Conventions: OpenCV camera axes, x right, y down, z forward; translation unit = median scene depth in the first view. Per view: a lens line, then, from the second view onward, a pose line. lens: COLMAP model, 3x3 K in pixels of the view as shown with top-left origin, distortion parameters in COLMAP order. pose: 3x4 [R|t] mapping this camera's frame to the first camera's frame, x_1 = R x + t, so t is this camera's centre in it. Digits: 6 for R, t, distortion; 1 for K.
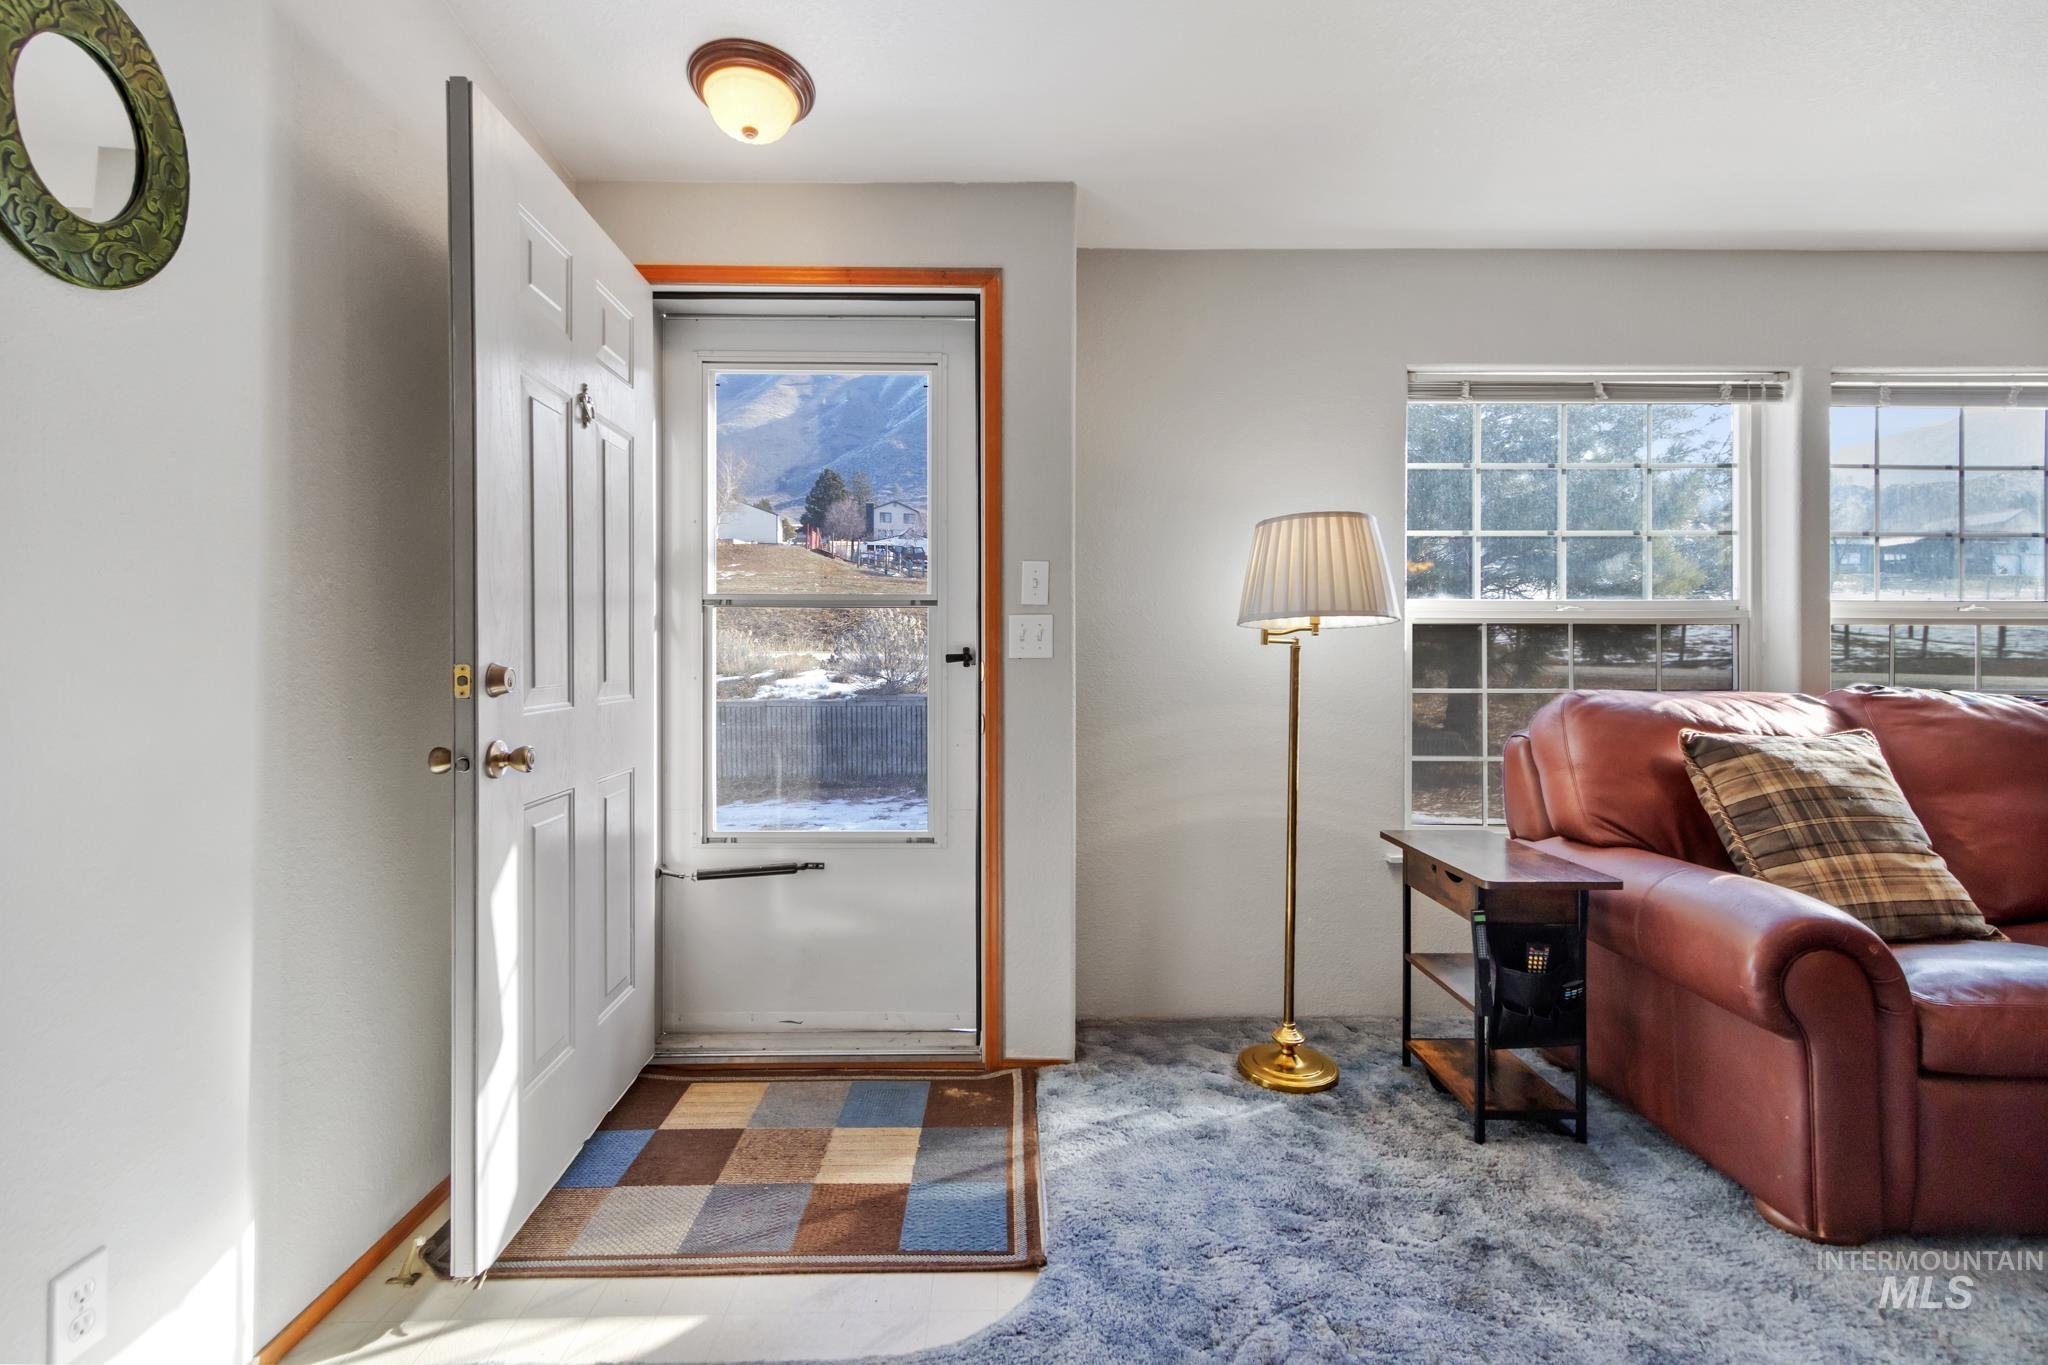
lens RADIAL K [[956.2, 0, 1020.9], [0, 956.2, 663.6], [0, 0, 1]] dist [0.010611, -0.002342]
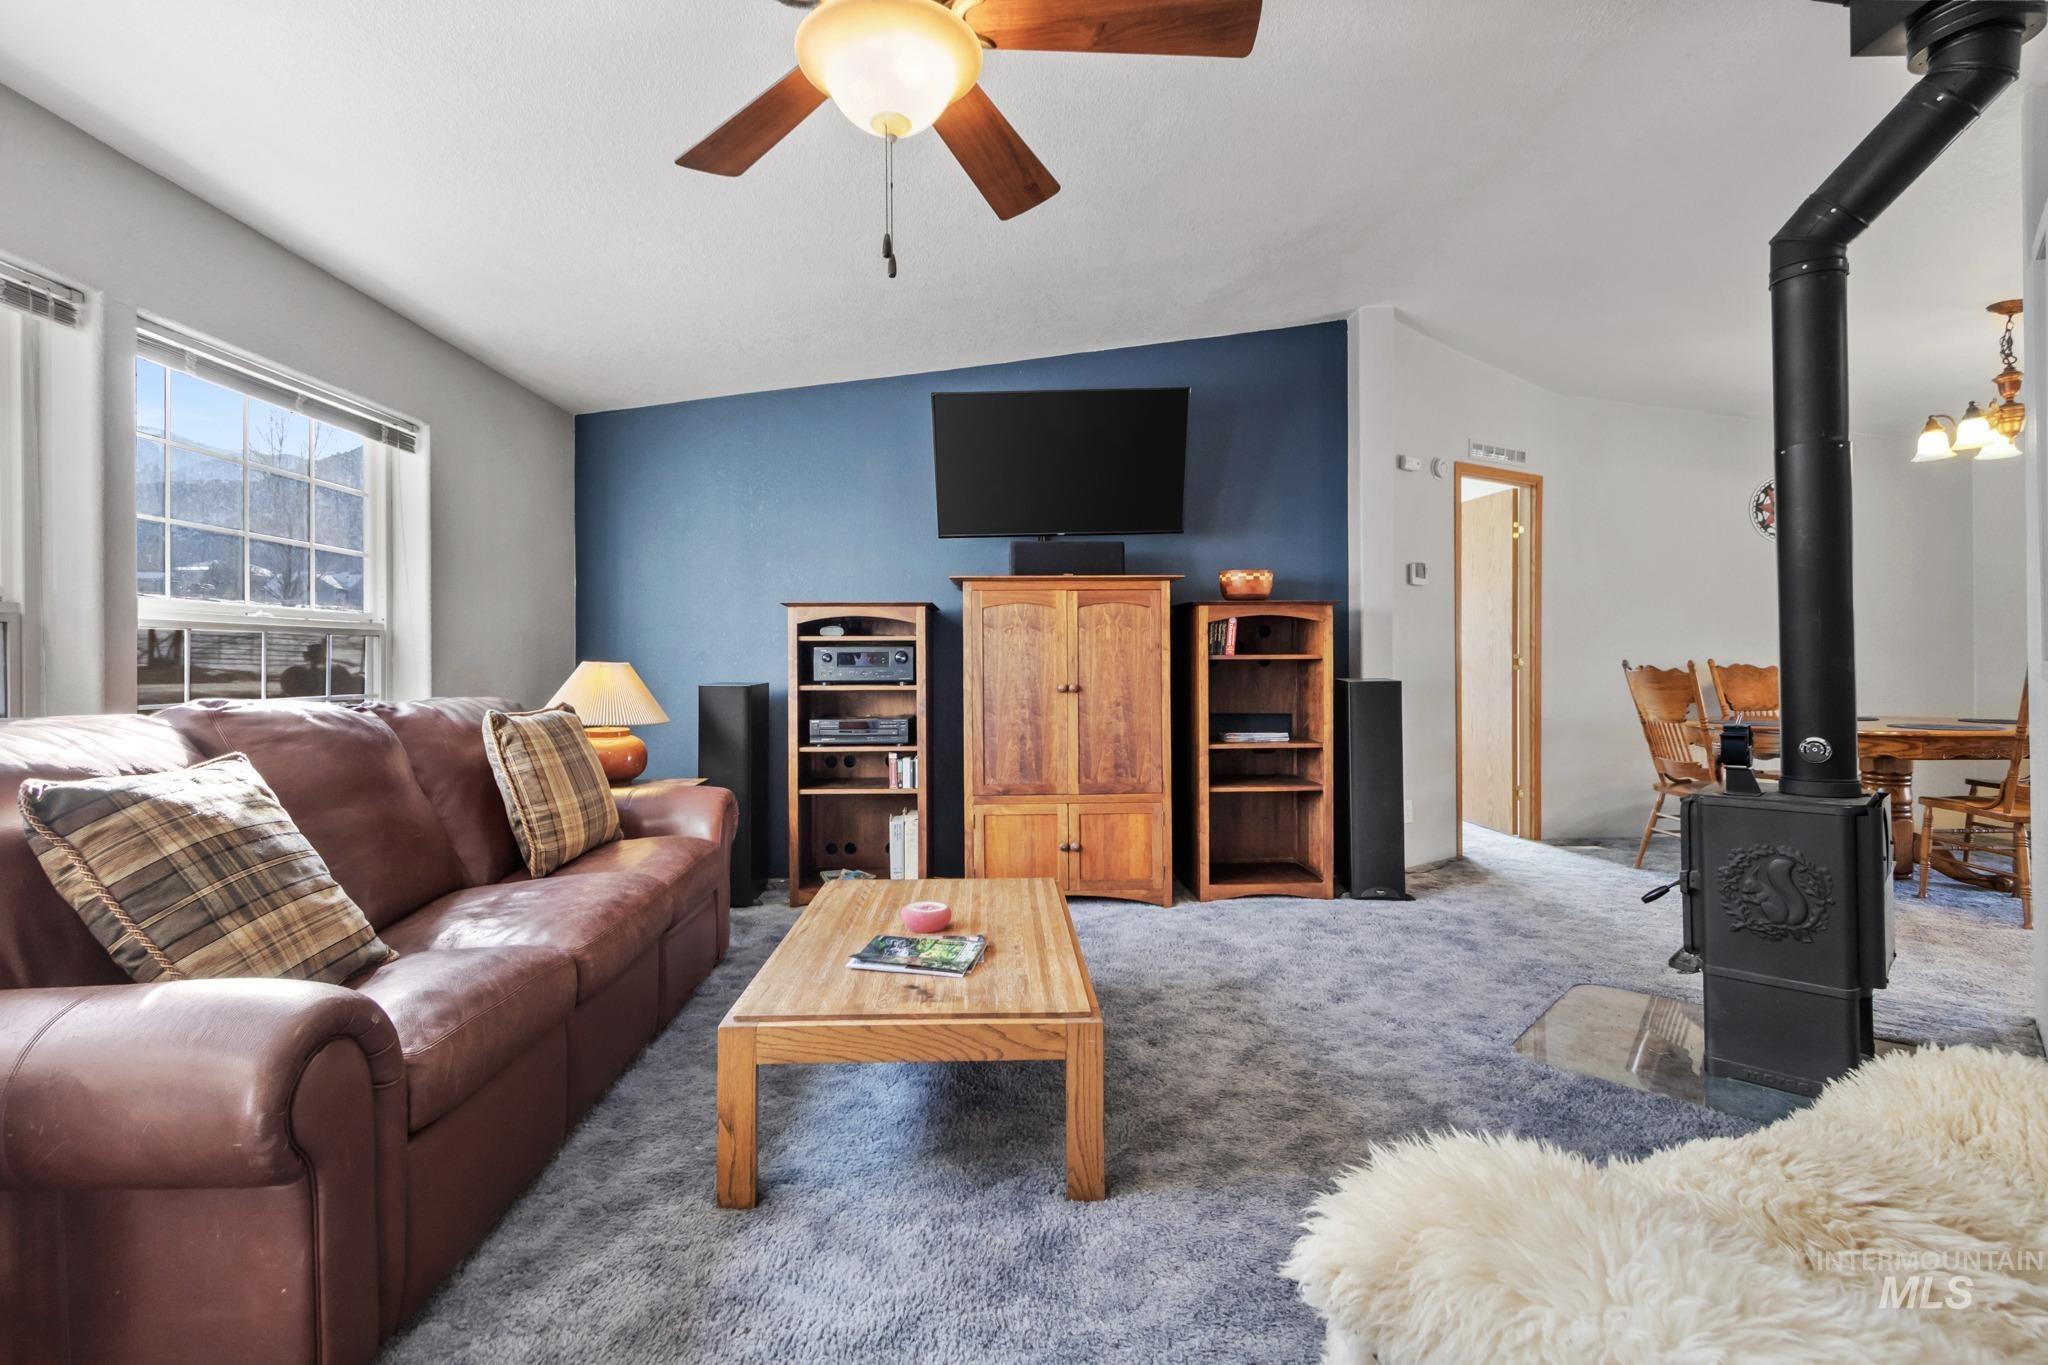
lens RADIAL K [[956.2, 0, 1038.9], [0, 956.2, 651.3], [0, 0, 1]] dist [0.010611, -0.002342]
pose [[-0.009680, 0.006943, 0.999929, 0.040106], [0.016408, 0.999842, -0.006783, -0.003089], [-0.999819, 0.016342, -0.009793, 0.346009]]
